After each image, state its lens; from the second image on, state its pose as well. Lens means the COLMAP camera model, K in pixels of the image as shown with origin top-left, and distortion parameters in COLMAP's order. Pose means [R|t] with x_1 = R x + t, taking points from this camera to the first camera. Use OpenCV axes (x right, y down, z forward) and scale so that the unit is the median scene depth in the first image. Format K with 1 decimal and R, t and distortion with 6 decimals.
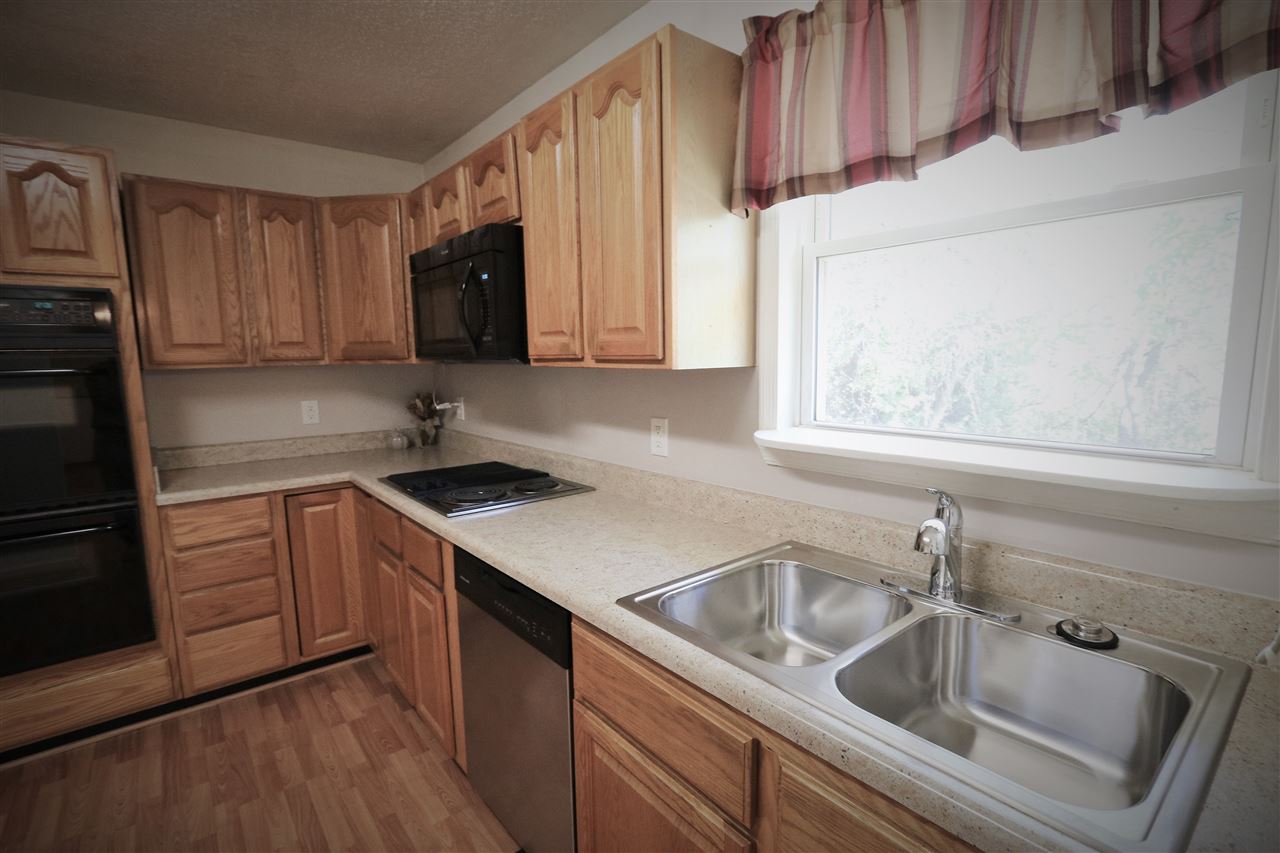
lens RADIAL K [[585.0, 0, 640.9], [0, 585.0, 432.9], [0, 0, 1]] dist [-0.021135, 0.004857]
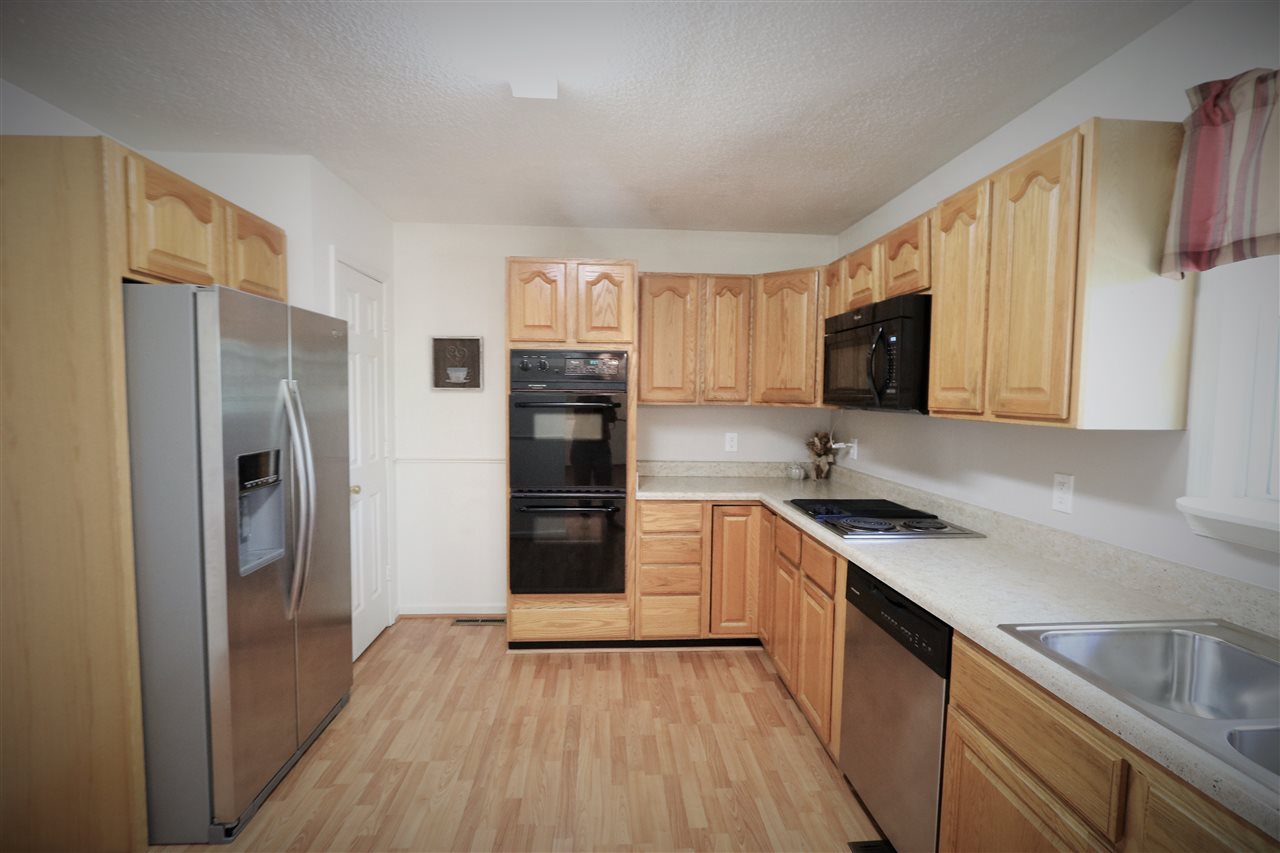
lens RADIAL K [[594.9, 0, 640.4], [0, 594.9, 432.4], [0, 0, 1]] dist [-0.022444, 0.005021]
pose [[0.811792, 0.062883, -0.580551, 0.022550], [-0.101483, 0.994249, -0.034212, 0.011345], [0.575061, 0.086689, 0.813505, -0.238281]]
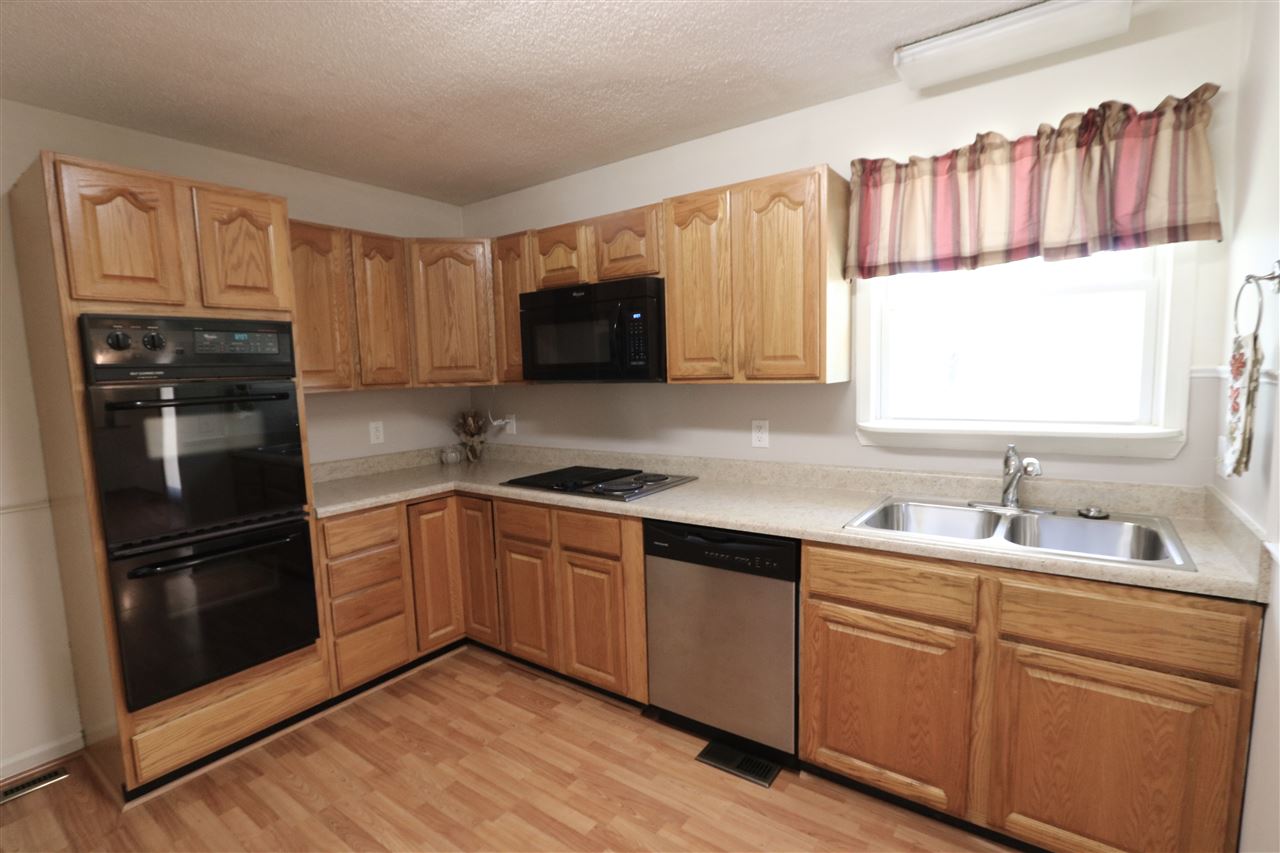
lens RADIAL K [[602.8, 0, 614.1], [0, 602.8, 435.2], [0, 0, 1]] dist [-0.022924, 0.005580]
pose [[0.967735, -0.041655, 0.248502, -0.639253], [0.049283, 0.998483, -0.024550, 0.027761], [-0.247102, 0.036005, 0.968320, -0.273152]]
